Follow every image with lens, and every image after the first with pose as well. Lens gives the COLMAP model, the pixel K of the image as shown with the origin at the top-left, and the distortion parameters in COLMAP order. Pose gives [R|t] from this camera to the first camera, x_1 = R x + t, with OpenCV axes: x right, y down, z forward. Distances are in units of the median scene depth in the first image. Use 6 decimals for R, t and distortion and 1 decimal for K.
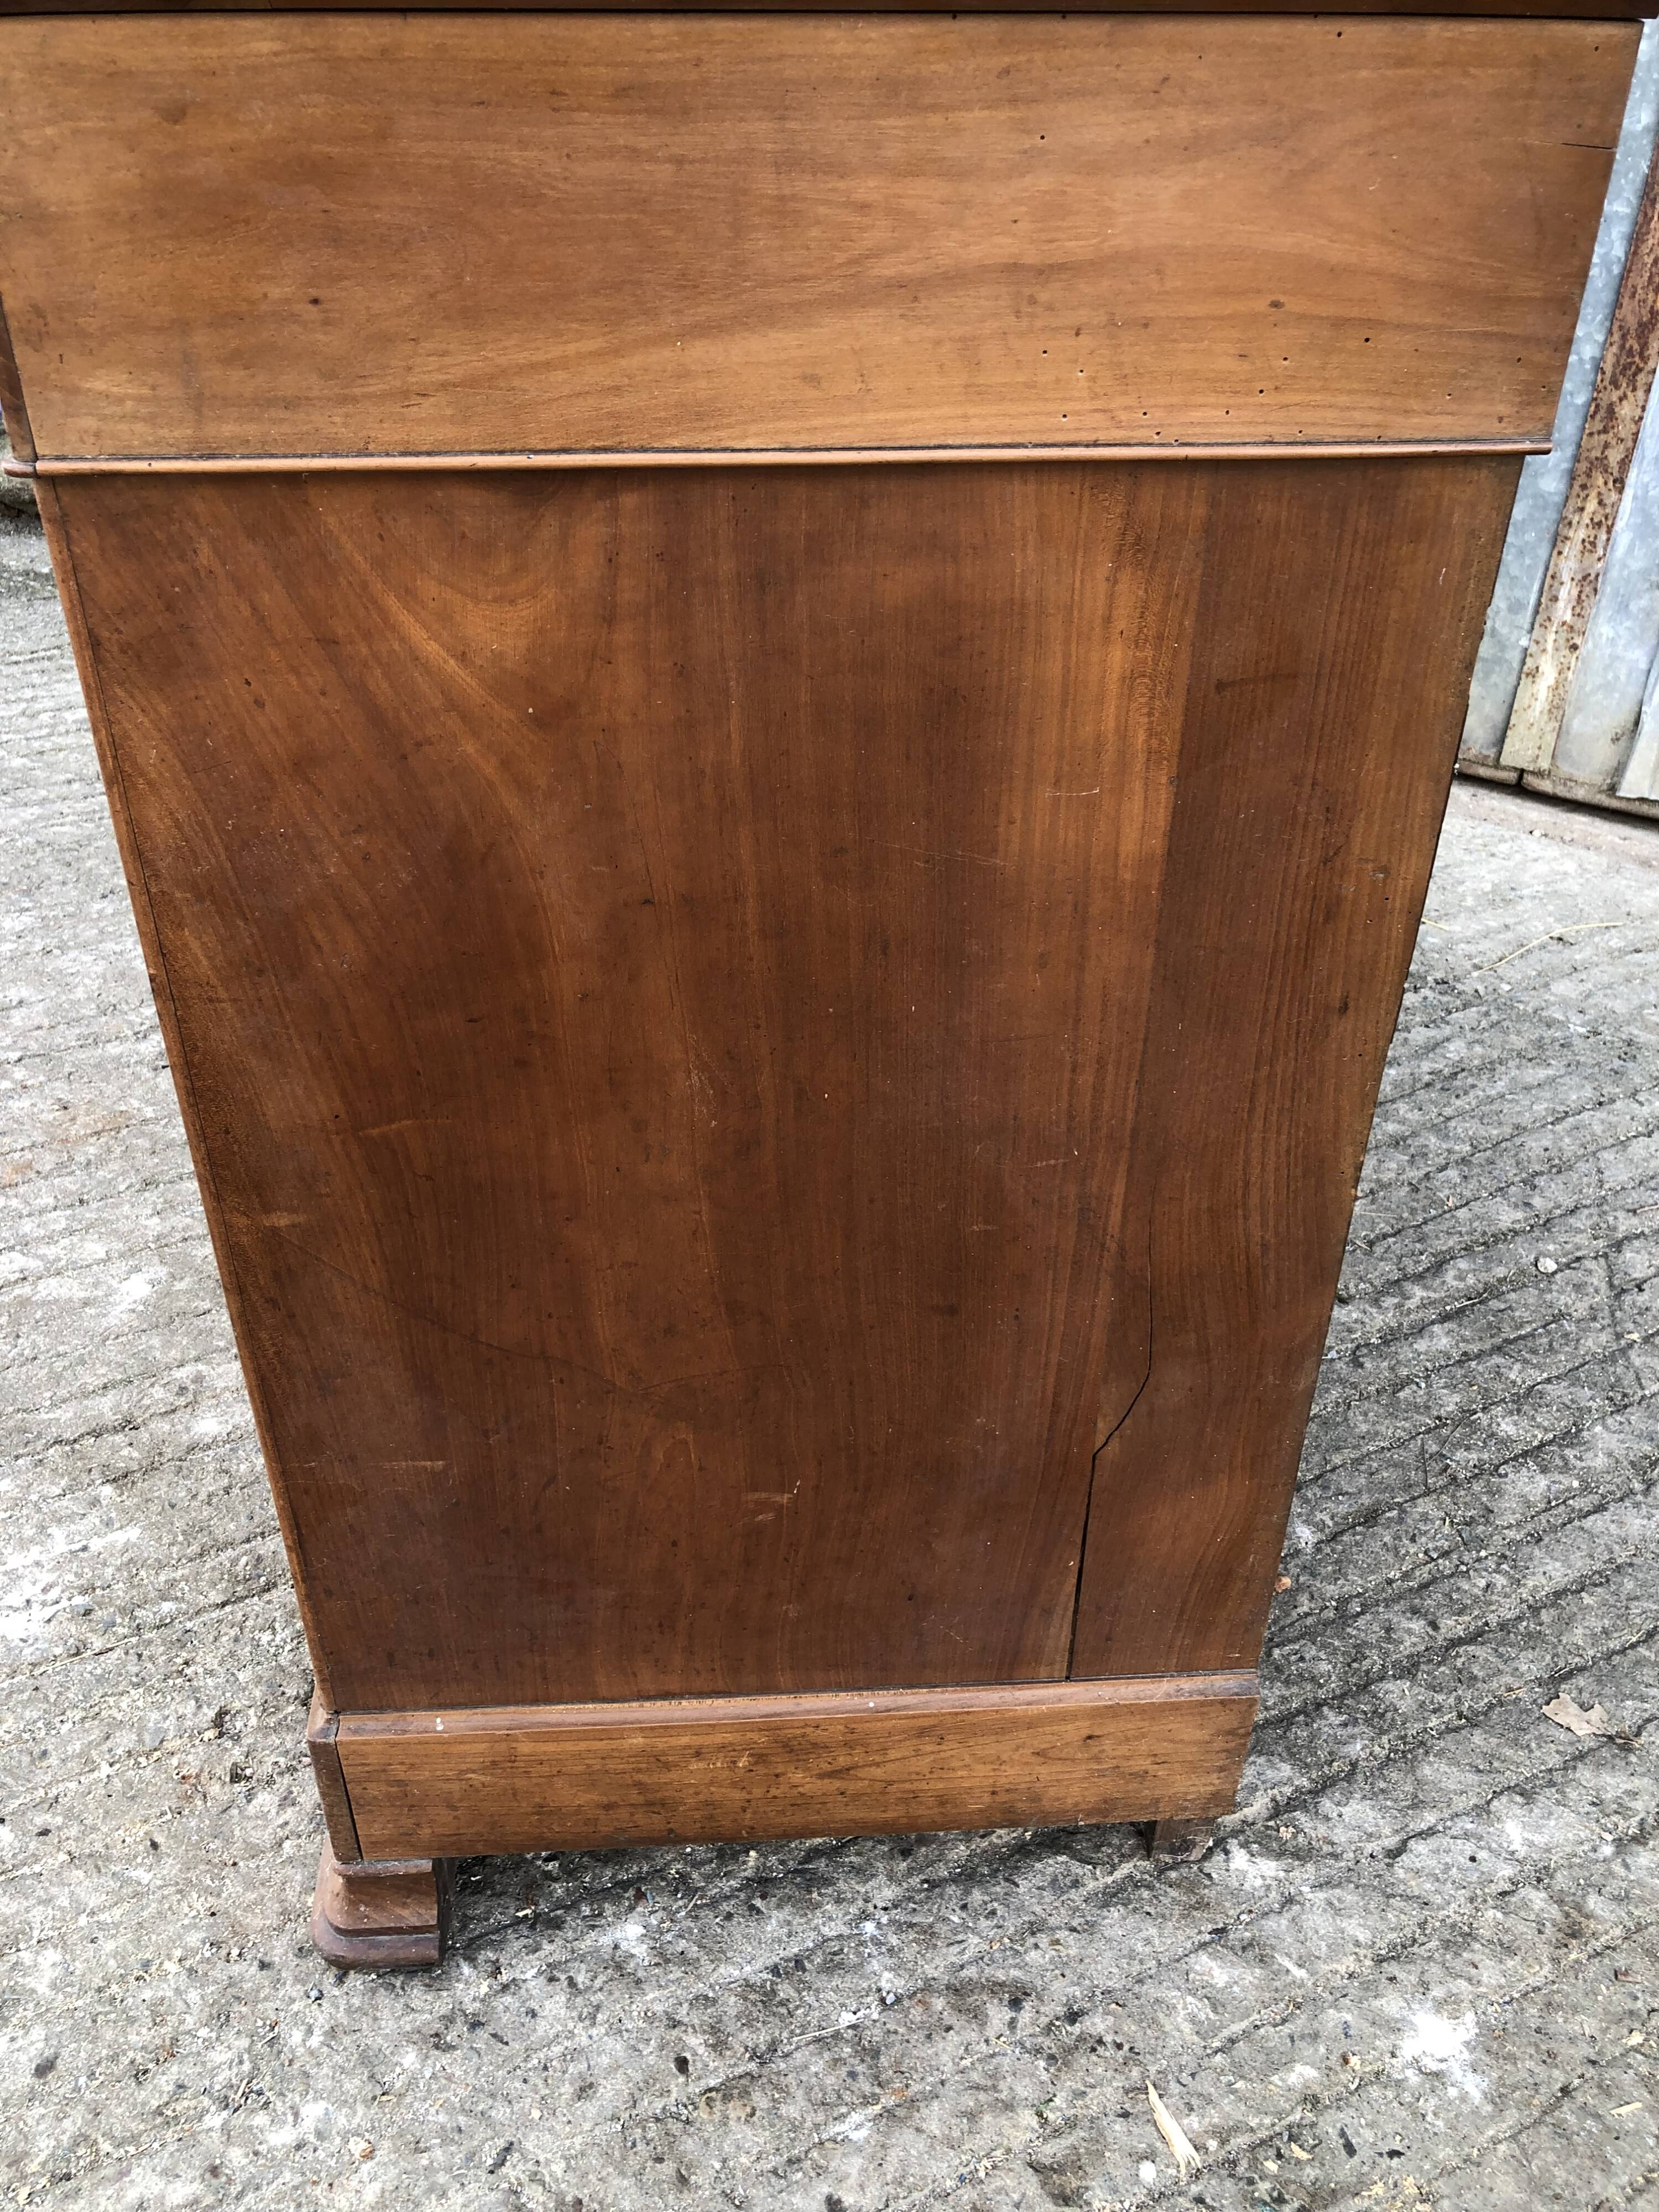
lens RADIAL K [[1819.8, 0, 819.8], [0, 1819.8, 1117.8], [0, 0, 1]] dist [0.015057, -0.000409]
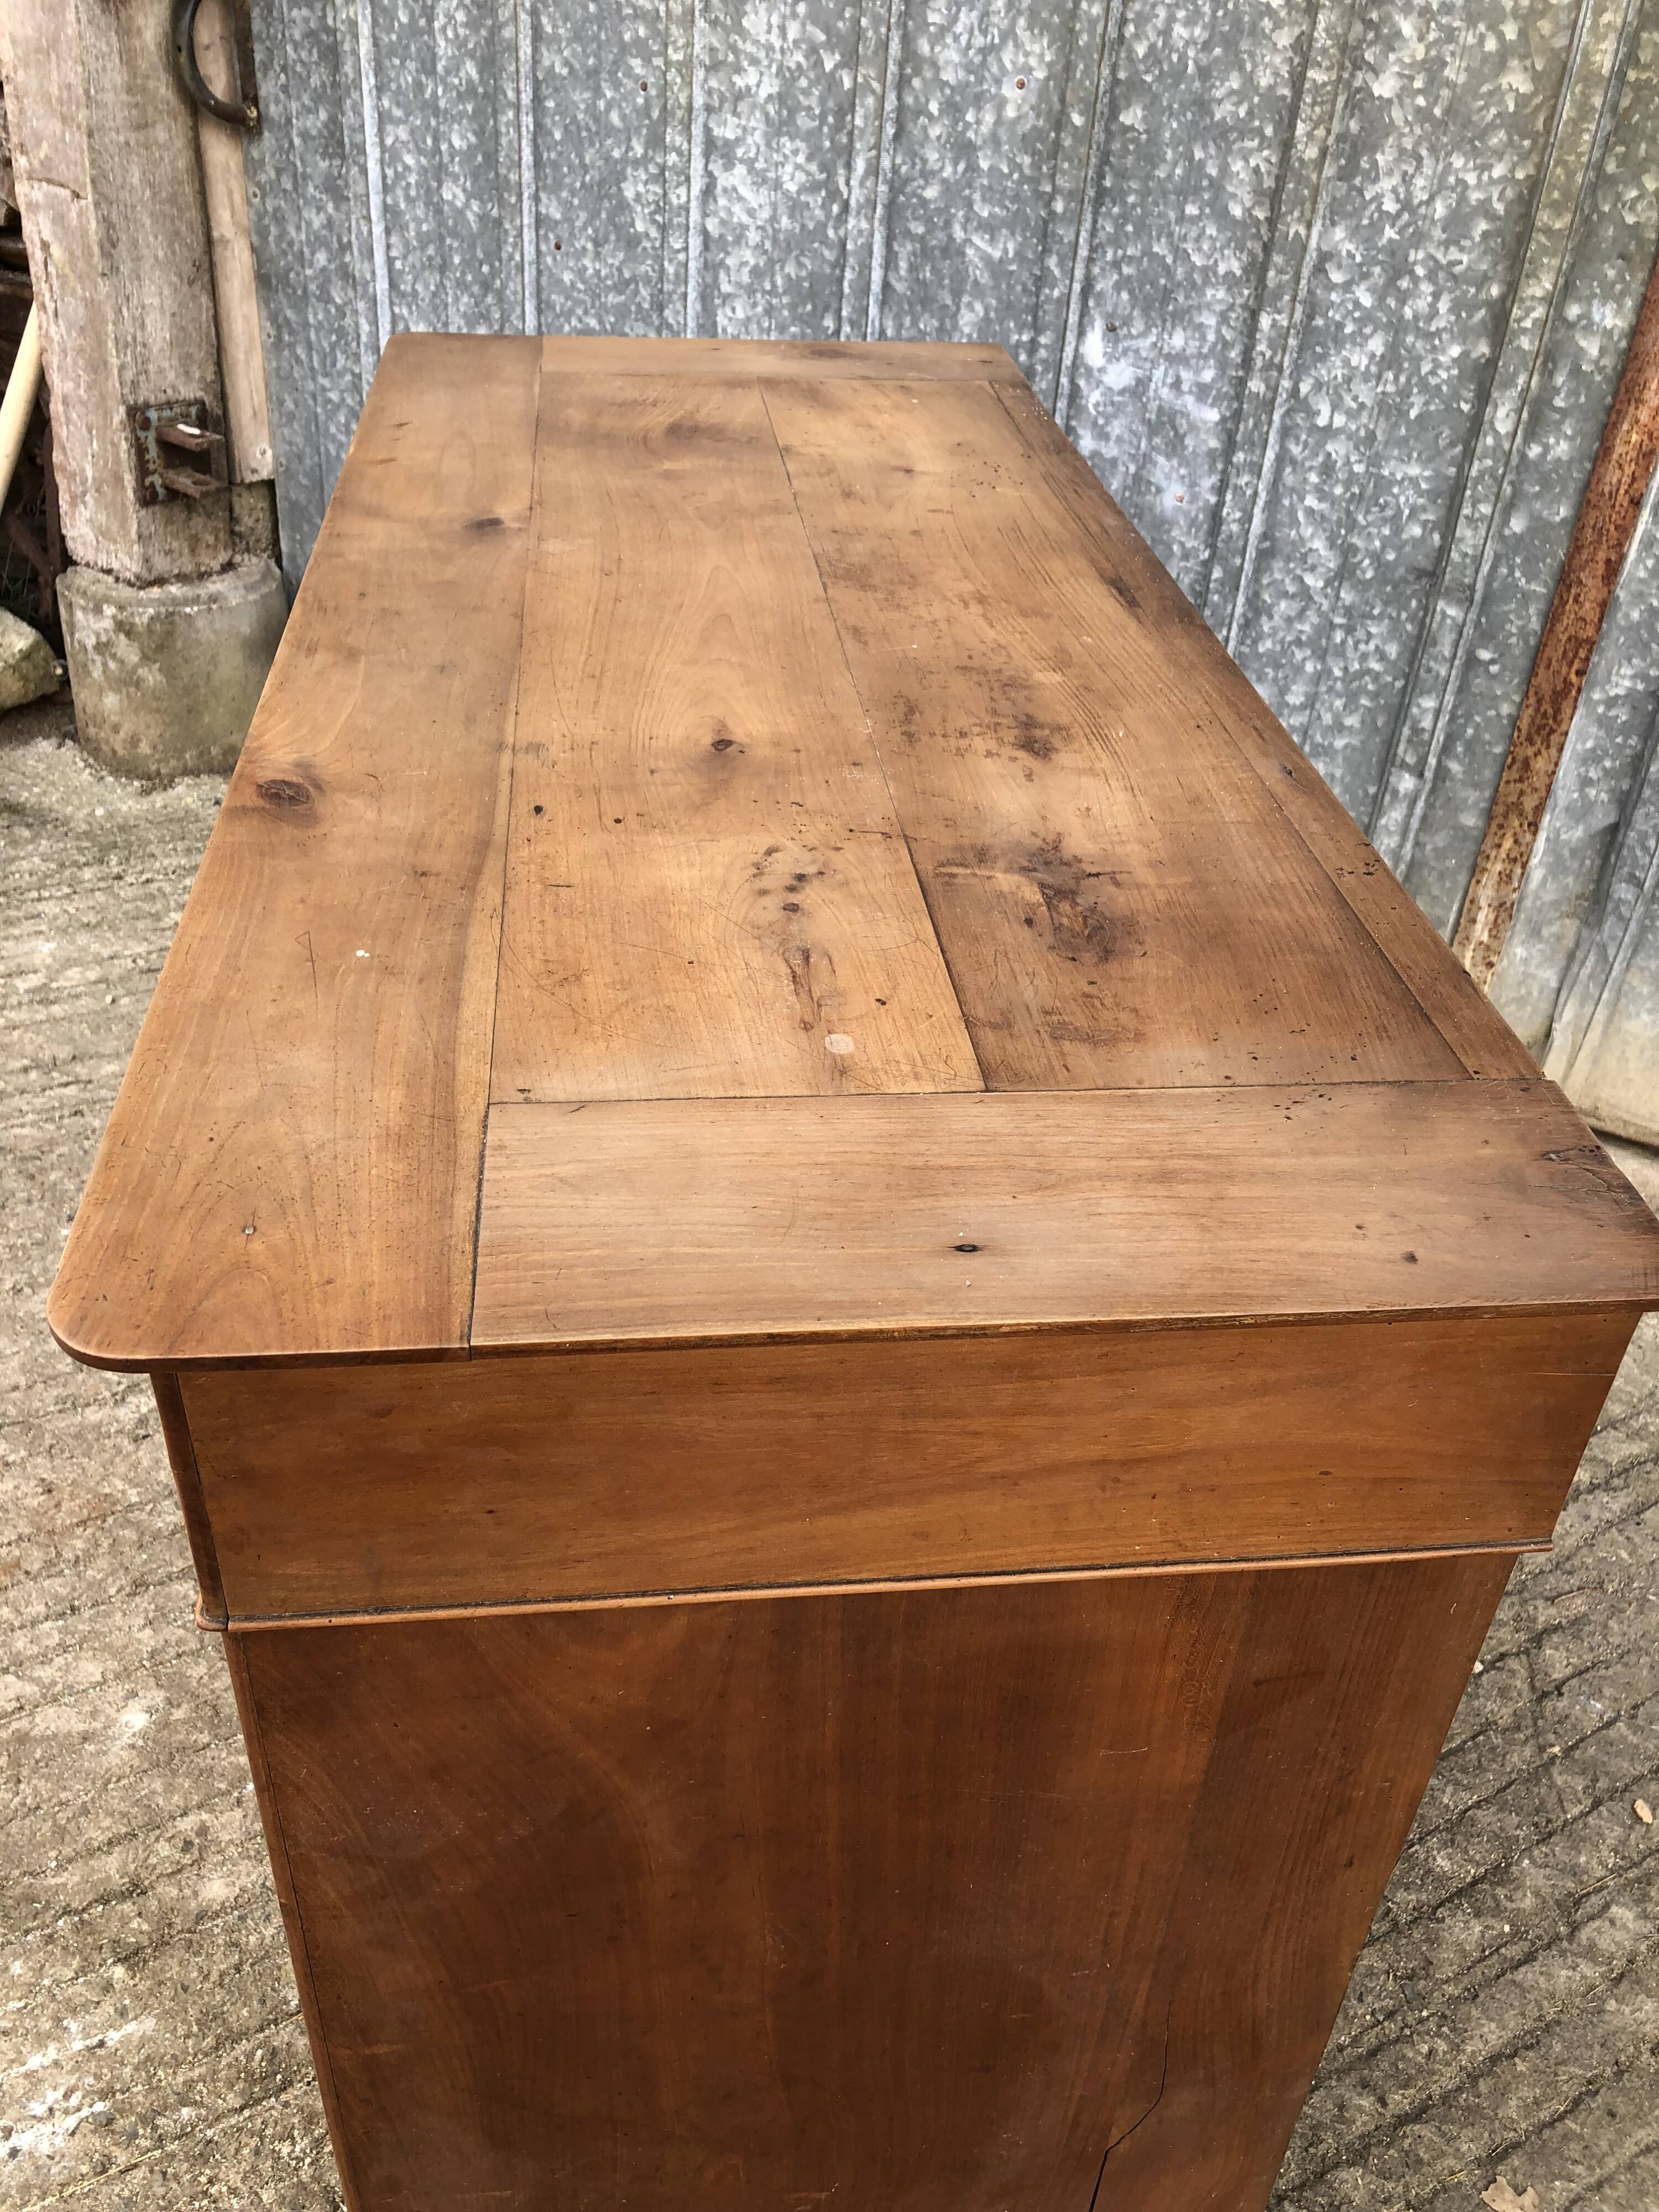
lens RADIAL K [[1819.8, 0, 821.2], [0, 1819.8, 1120.5], [0, 0, 1]] dist [0.015057, -0.000409]
pose [[0.998233, 0.005085, 0.059210, -0.074149], [-0.005611, 0.999946, 0.008718, -0.369245], [-0.059163, -0.009035, 0.998207, -0.067497]]
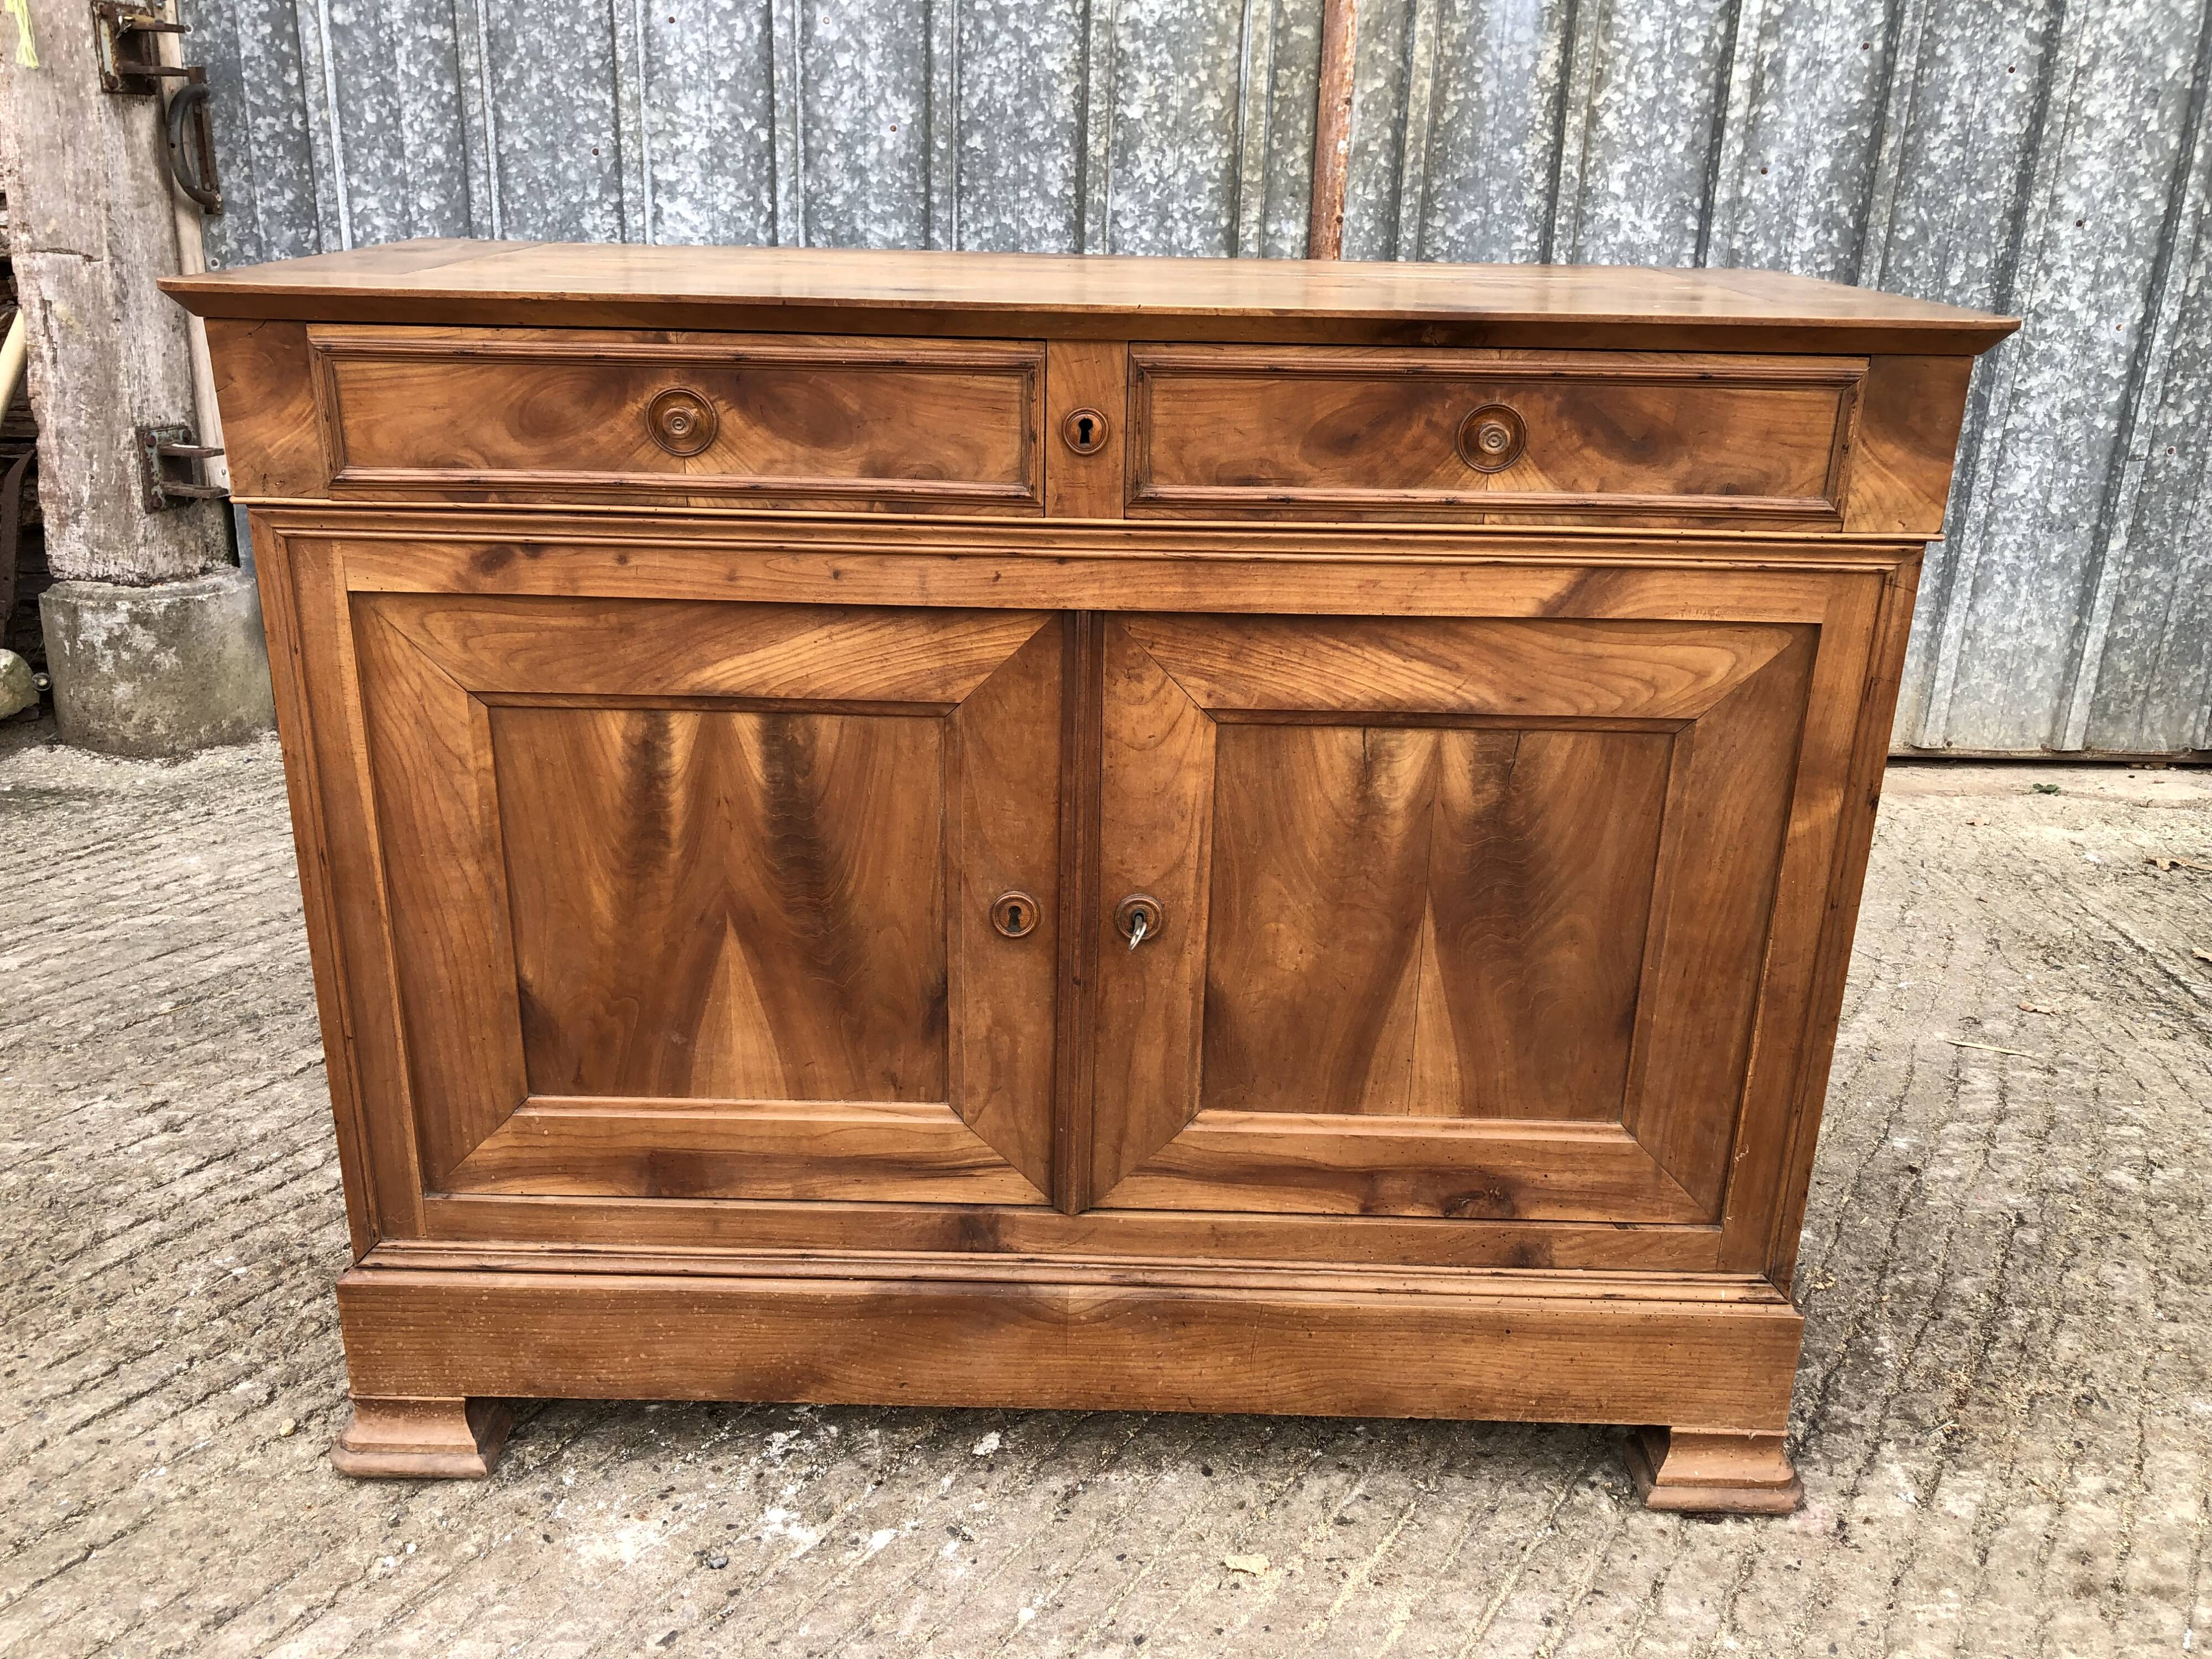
lens RADIAL K [[1819.8, 0, 1100.3], [0, 1819.8, 816.9], [0, 0, 1]] dist [0.015057, -0.000409]
pose [[0.855030, -0.164209, 0.491893, -1.135435], [0.284079, 0.941873, -0.179371, 0.230823], [-0.433847, 0.293104, 0.851978, -0.460264]]
